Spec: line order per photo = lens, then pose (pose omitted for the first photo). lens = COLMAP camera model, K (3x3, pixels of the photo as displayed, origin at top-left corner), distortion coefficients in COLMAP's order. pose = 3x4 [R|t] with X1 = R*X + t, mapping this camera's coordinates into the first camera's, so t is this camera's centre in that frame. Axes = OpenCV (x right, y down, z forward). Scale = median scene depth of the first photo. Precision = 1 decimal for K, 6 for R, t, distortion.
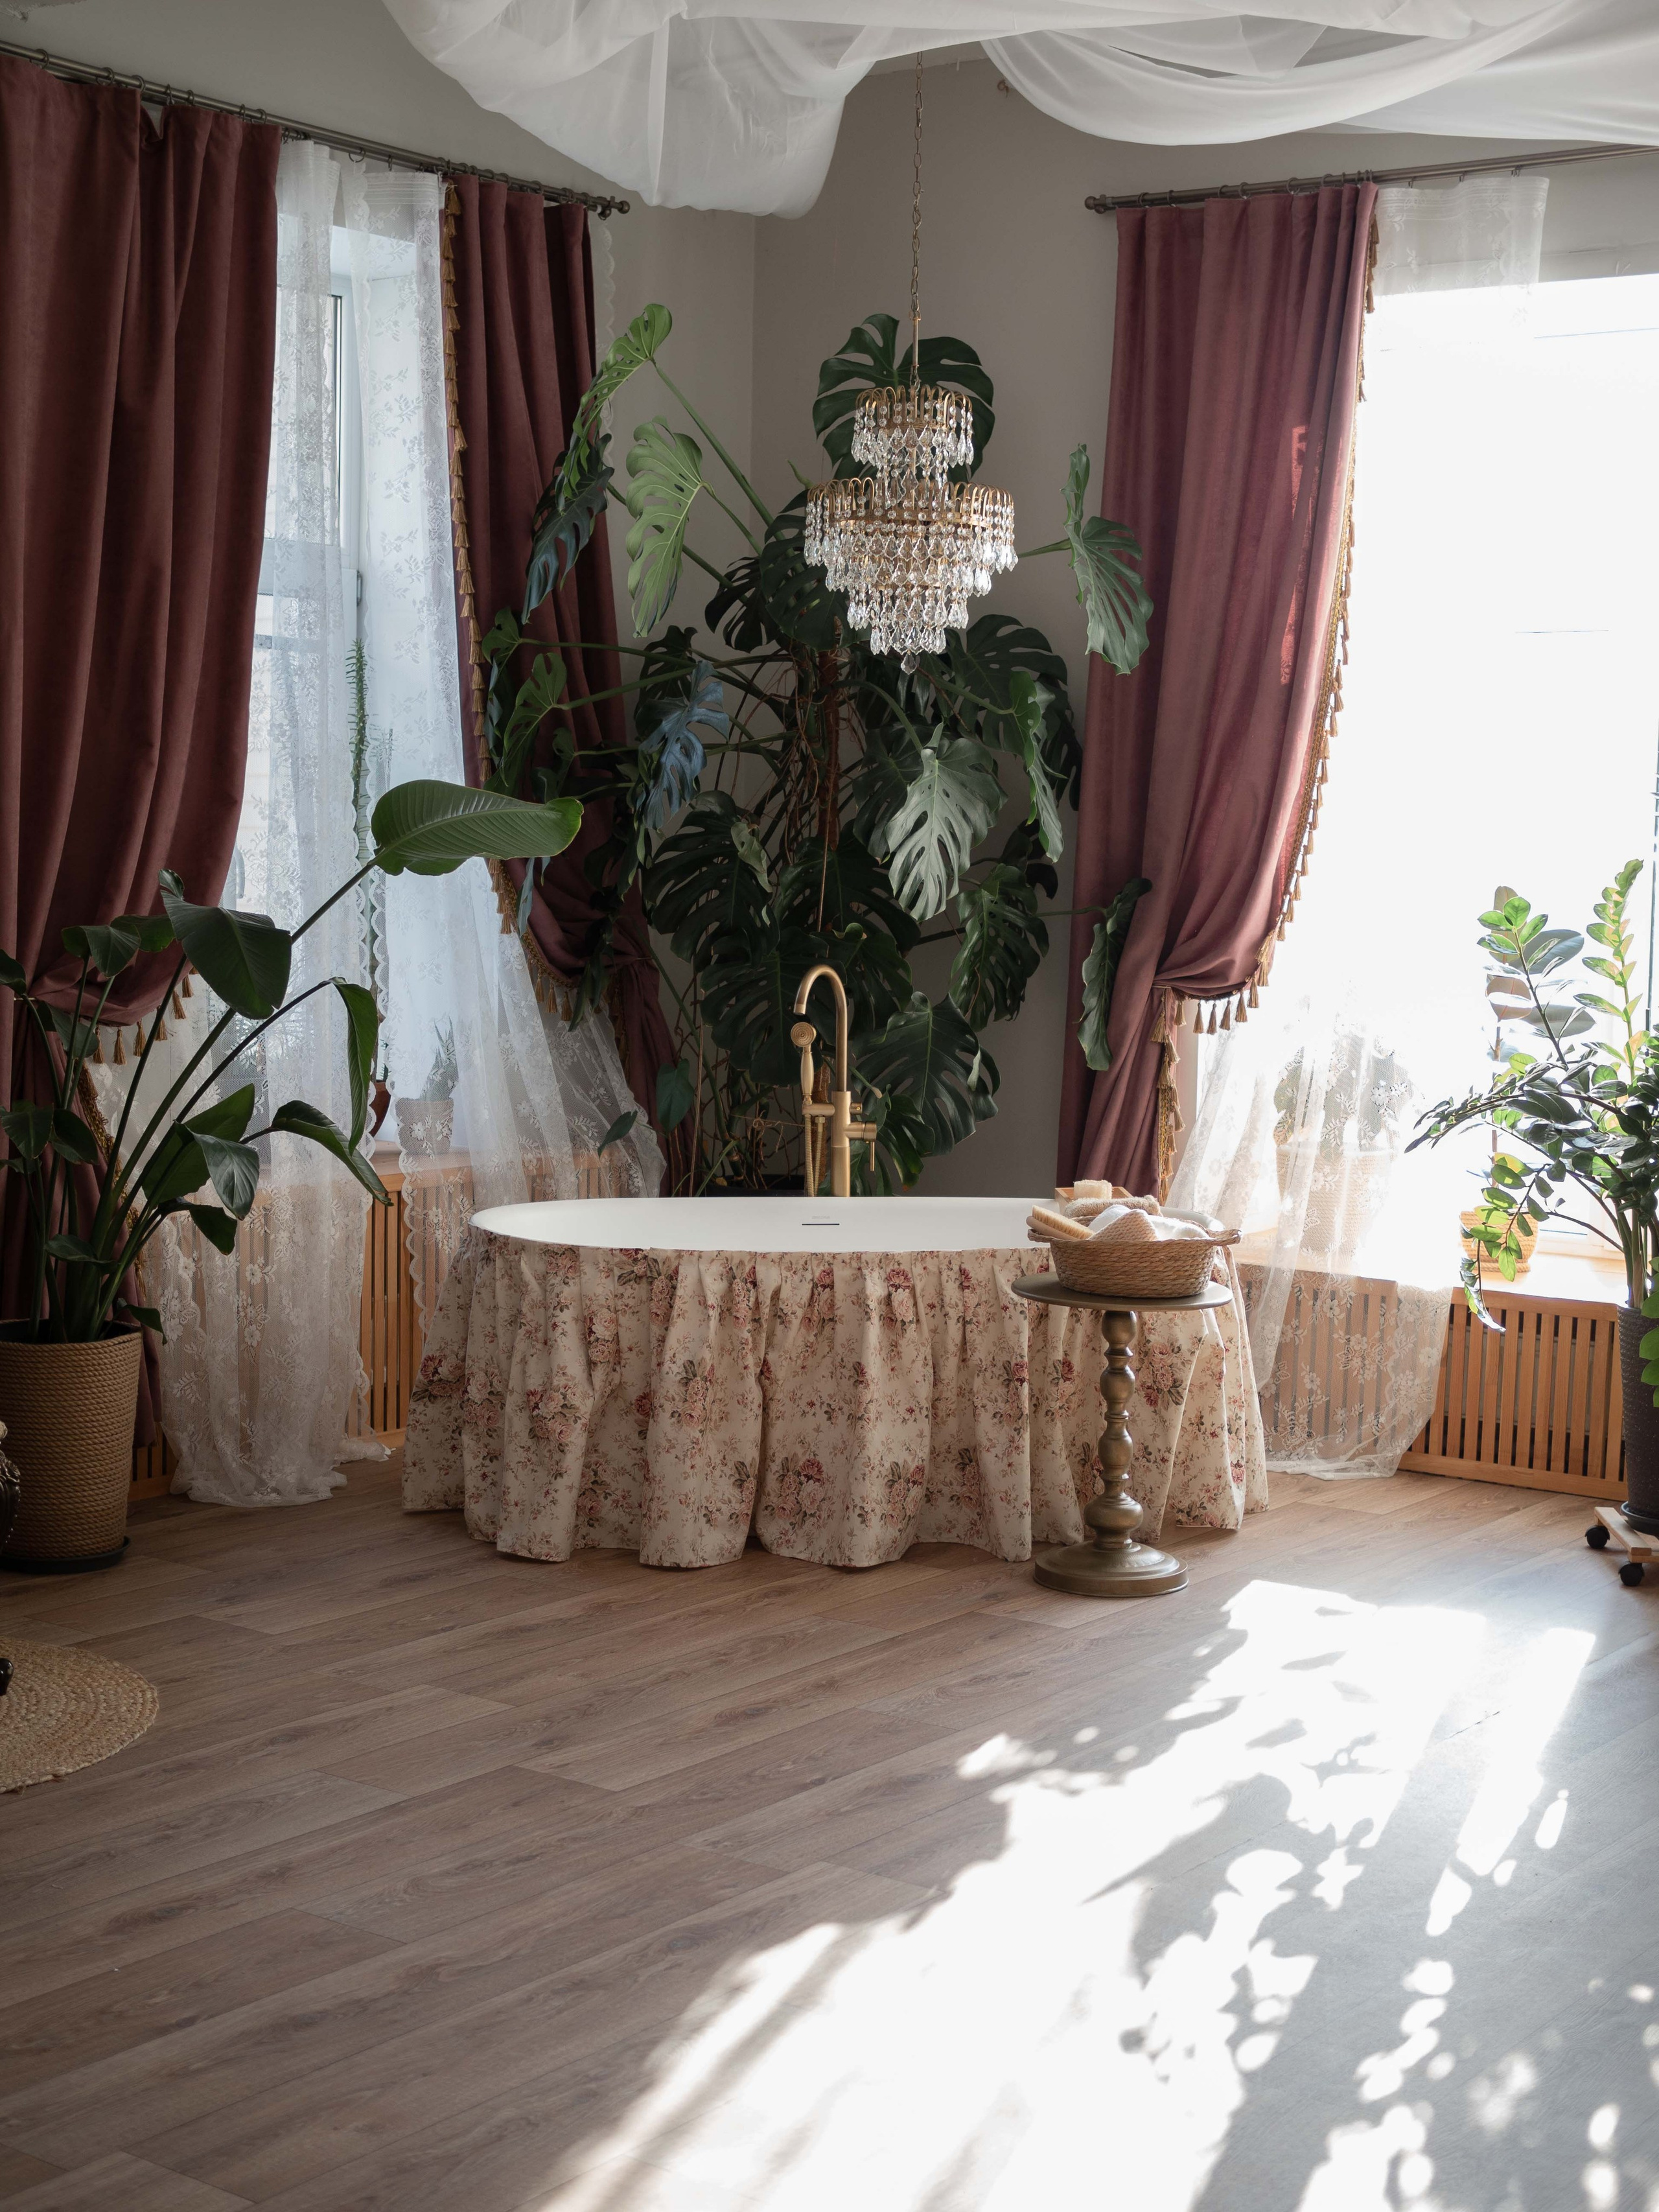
lens RADIAL K [[3161.4, 0, 830.6], [0, 3161.4, 1090.9], [0, 0, 1]] dist [-0.098256, 0.164639]
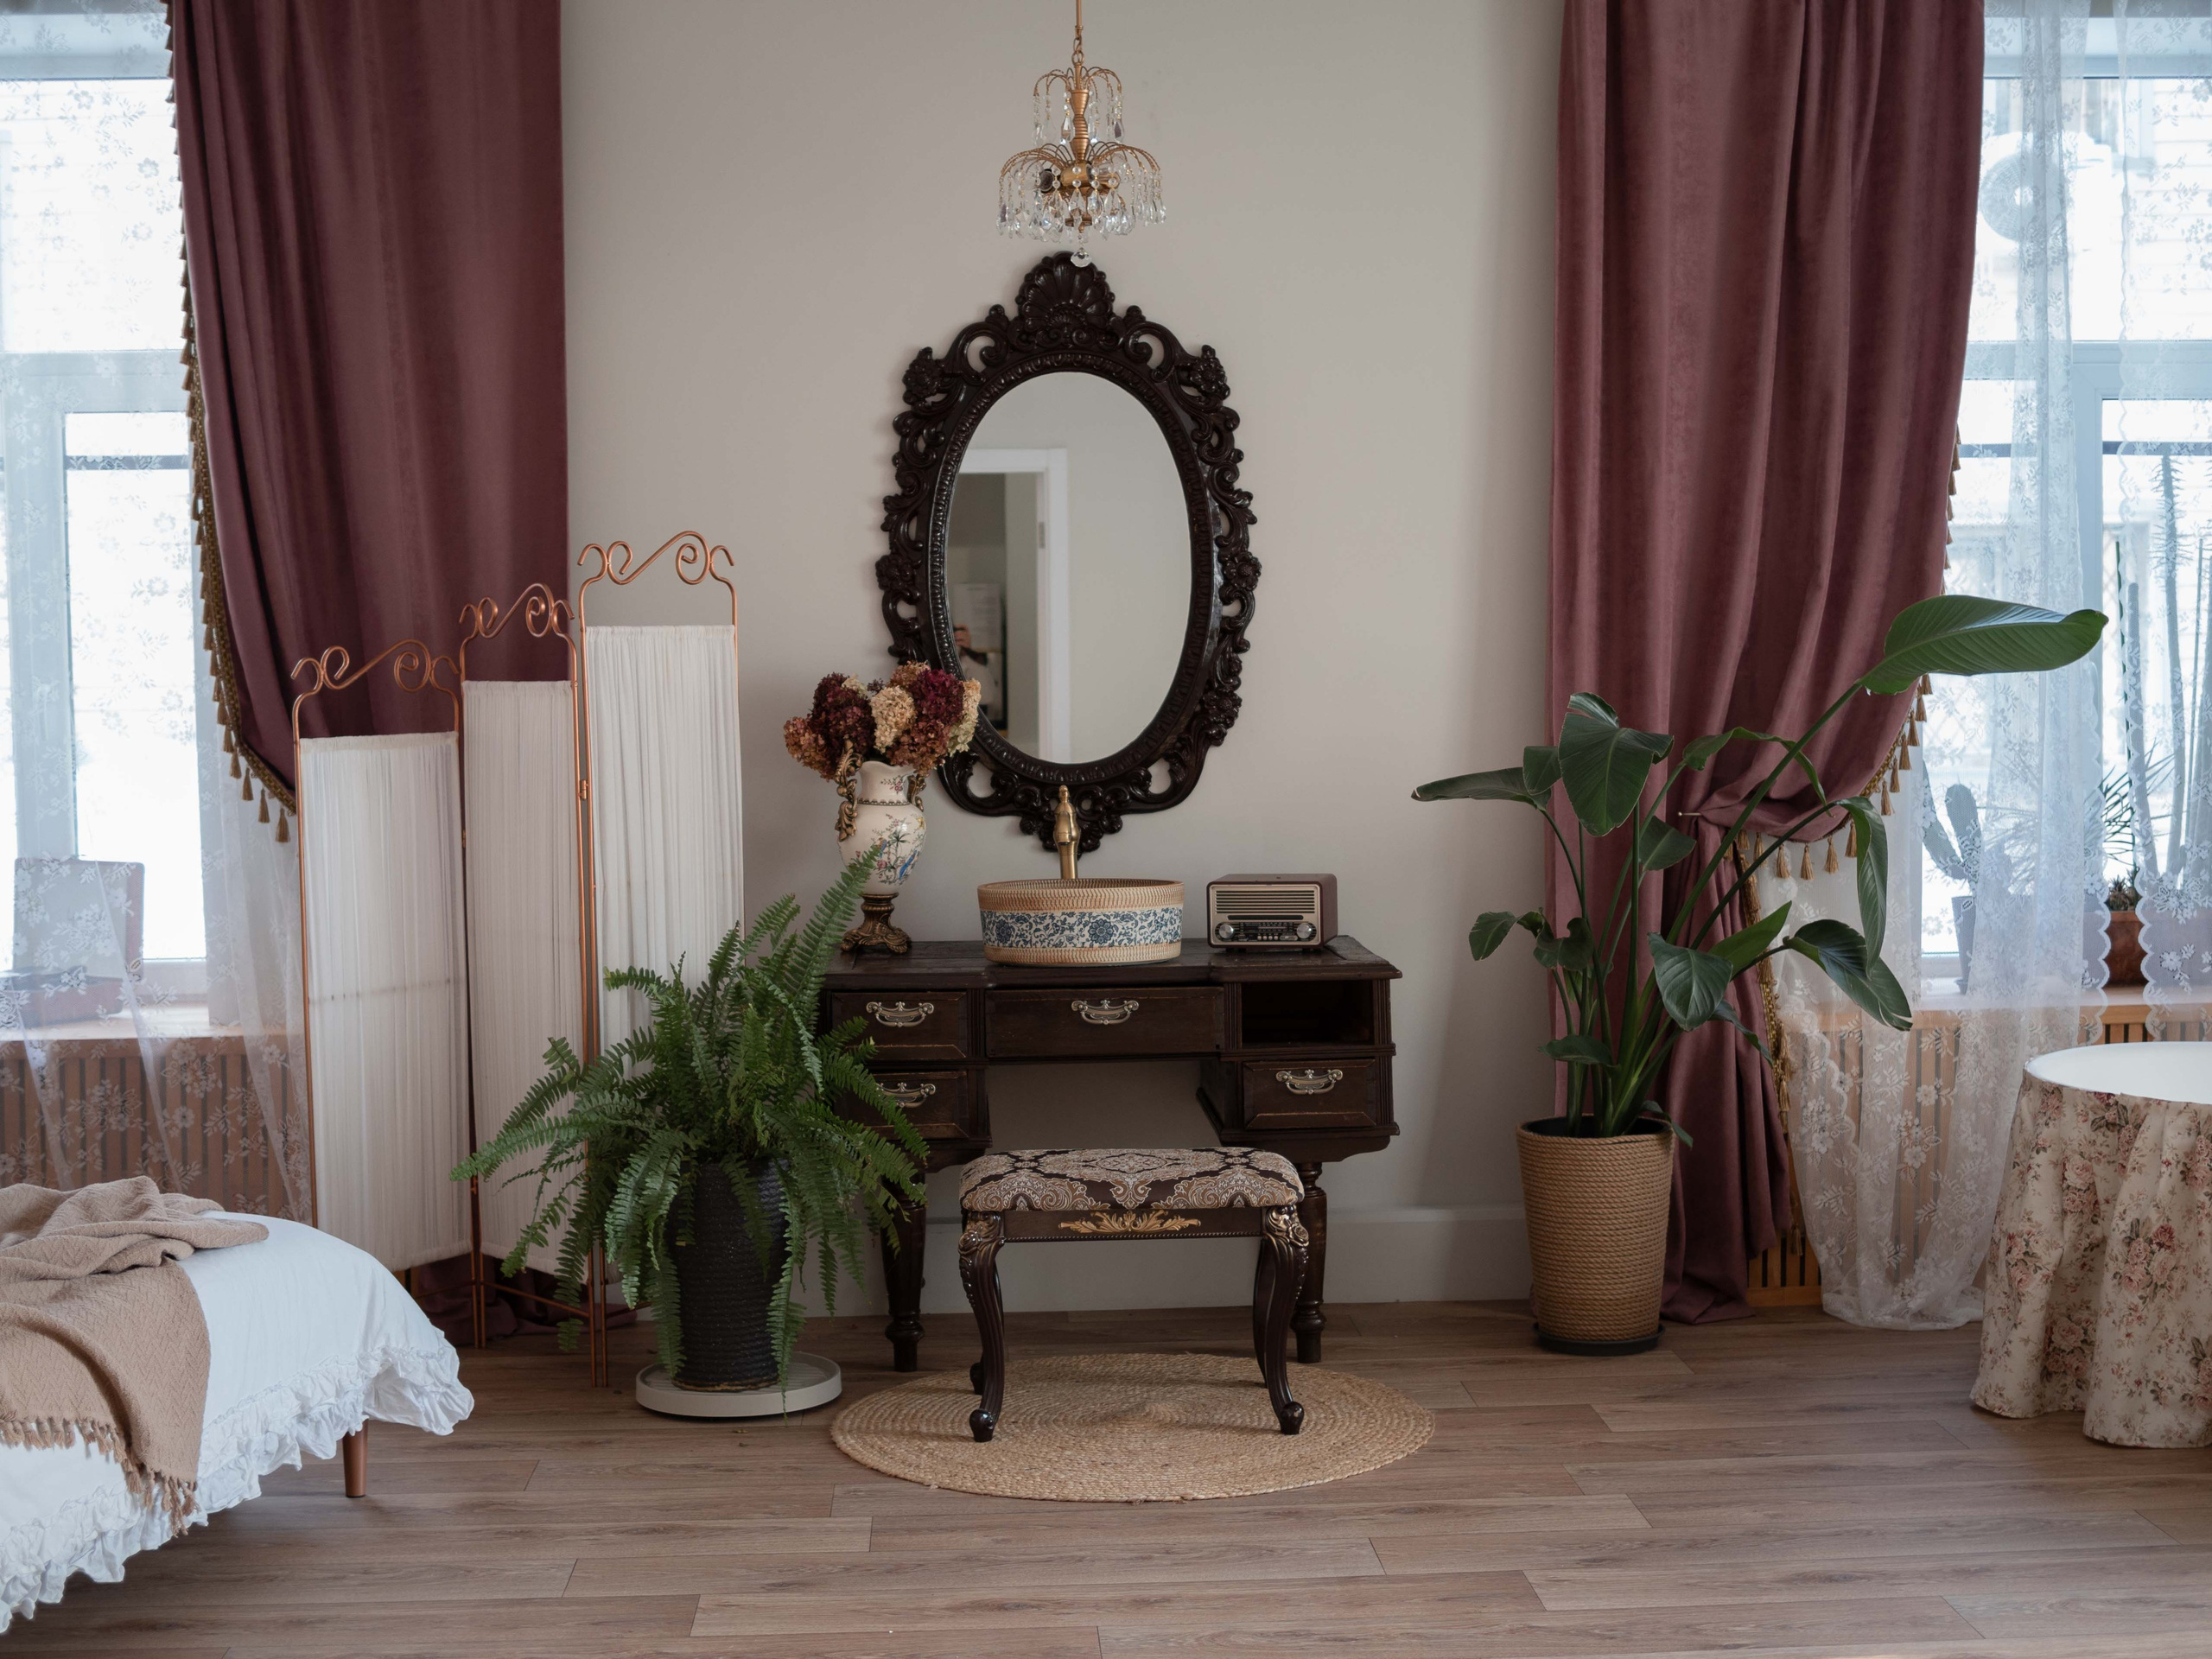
lens RADIAL K [[3199.1, 0, 1133.5], [0, 3199.1, 828.1], [0, 0, 1]] dist [-0.105954, 0.180879]
pose [[0.633575, 0.016425, -0.773507, 0.463975], [-0.035145, 0.999354, -0.007566, -0.010328], [0.772883, 0.031978, 0.633742, 0.183733]]
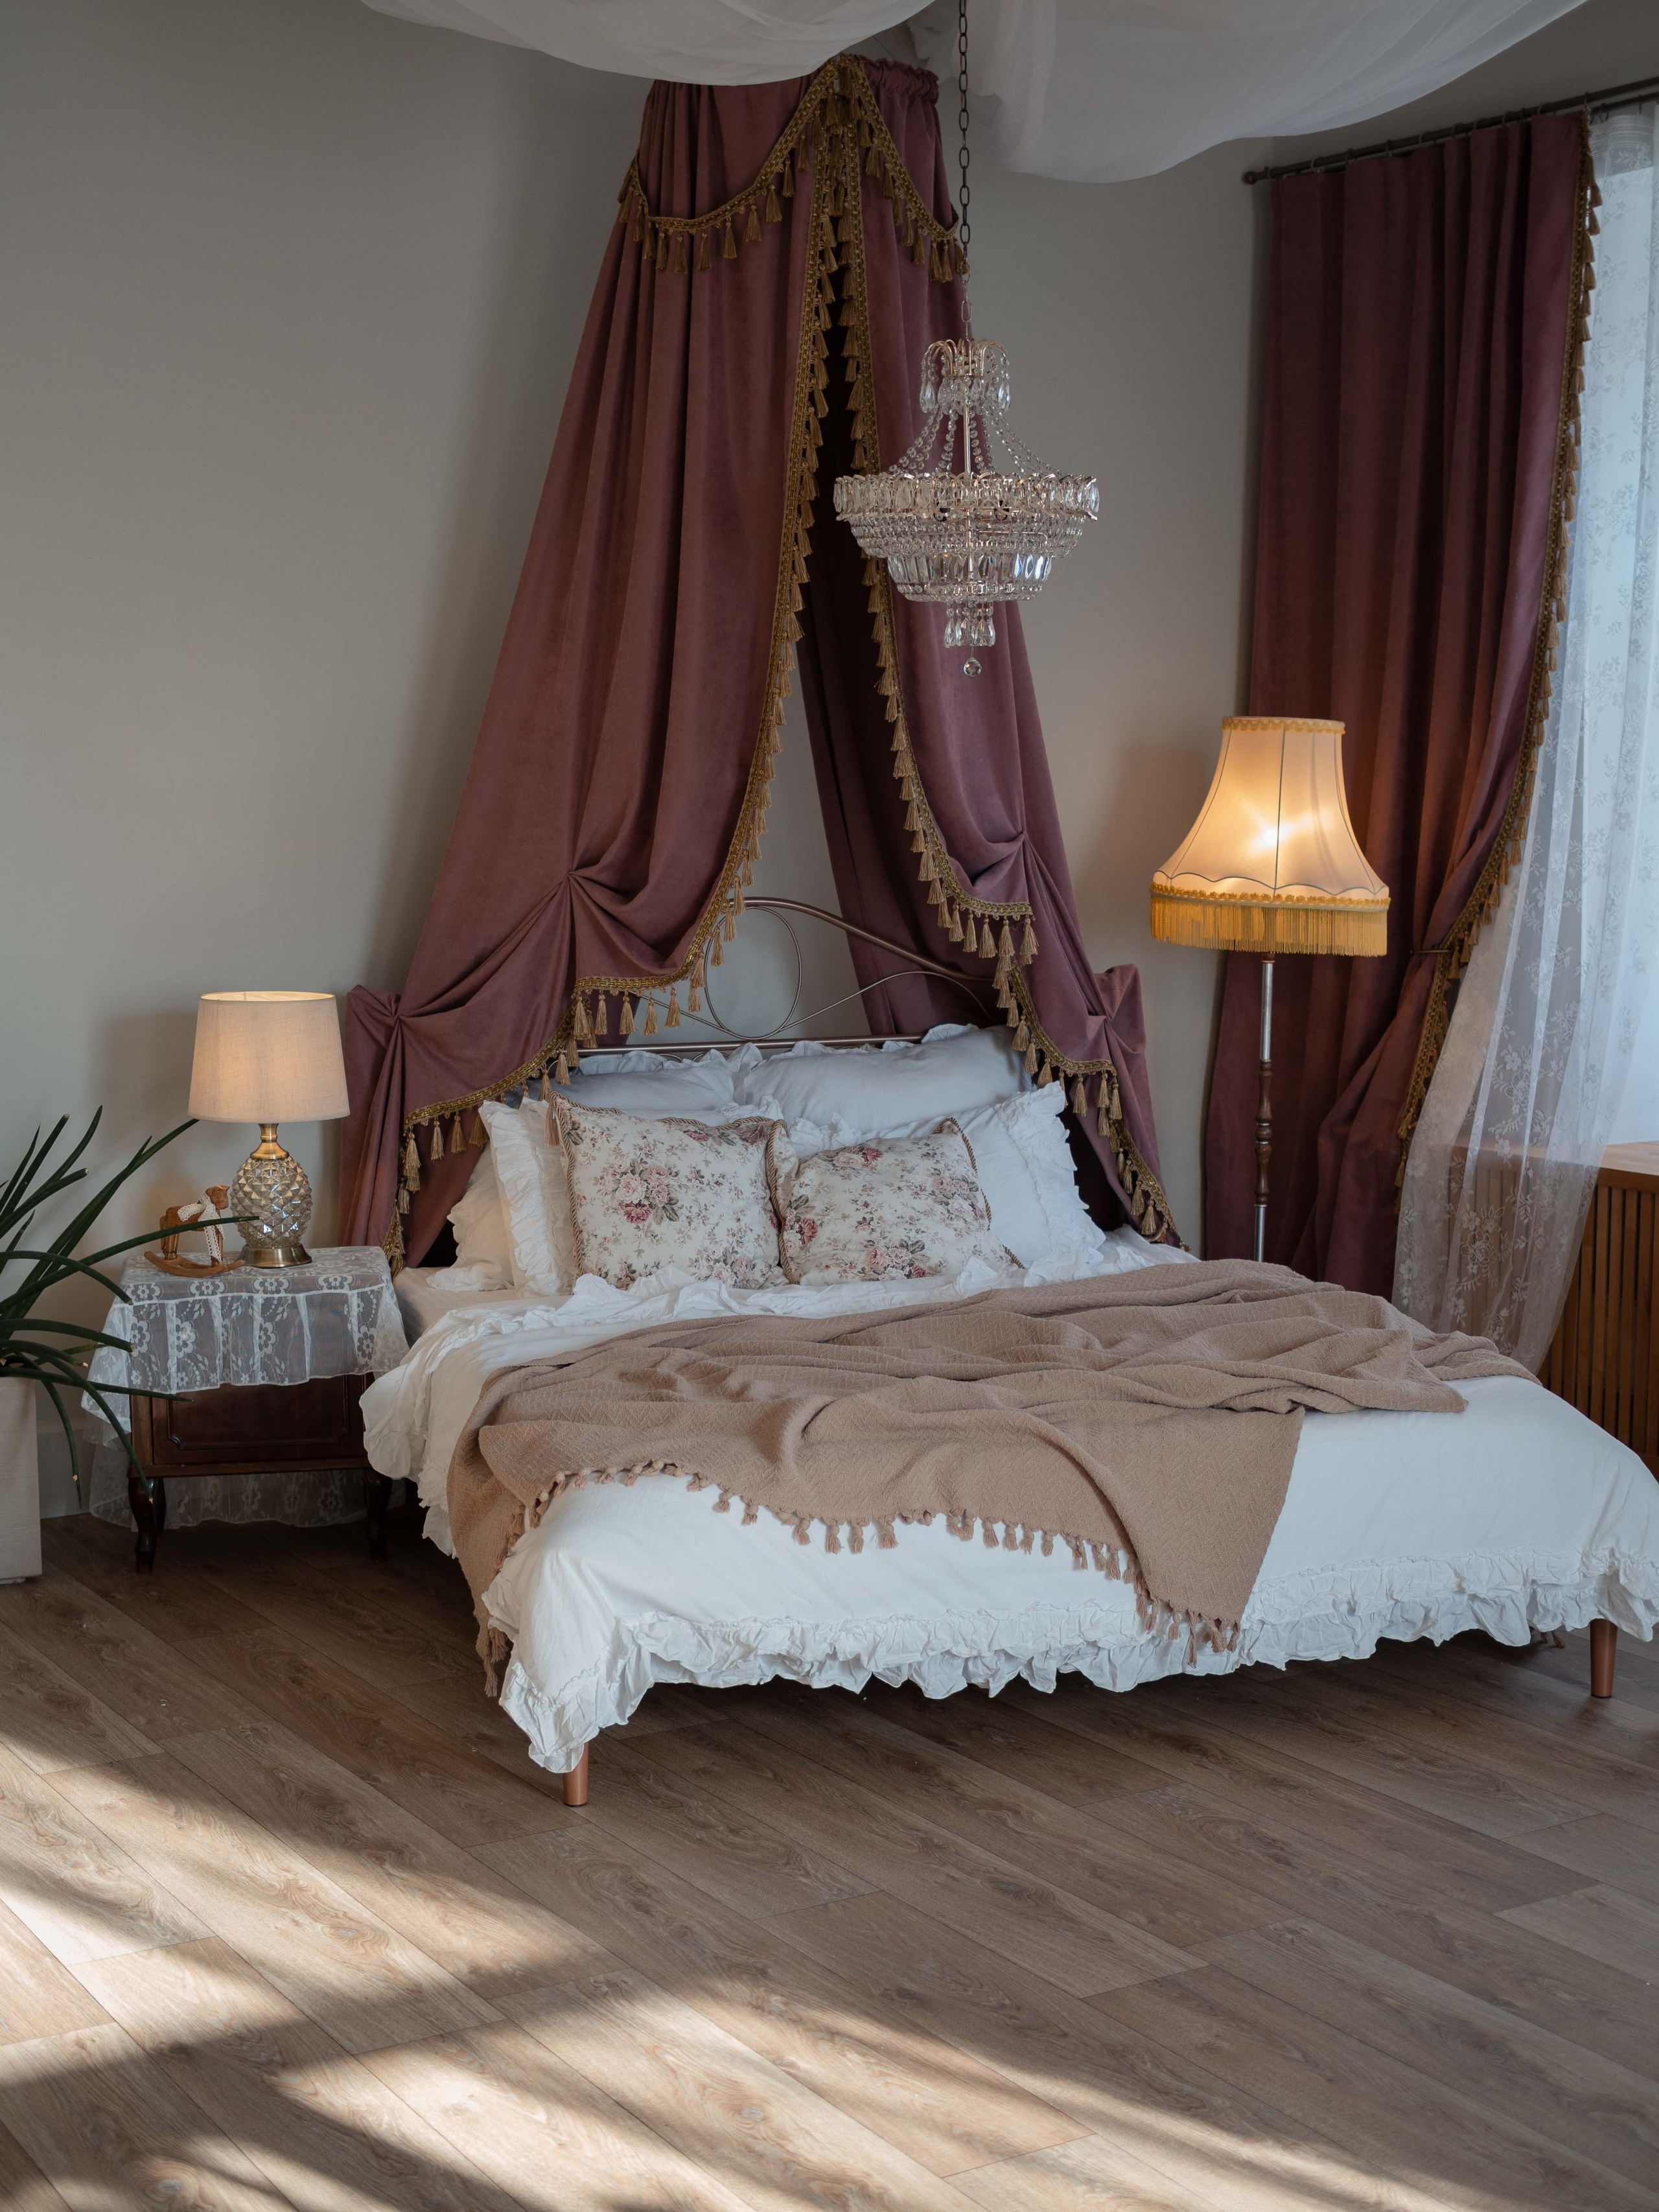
lens RADIAL K [[3116.5, 0, 829.5], [0, 3116.5, 1106.0], [0, 0, 1]] dist [-0.090004, 0.130562]
pose [[-0.402396, 0.087661, -0.911259, 0.470716], [-0.065776, 0.990064, 0.124288, -0.067946], [0.913100, 0.109952, -0.392632, 0.689450]]
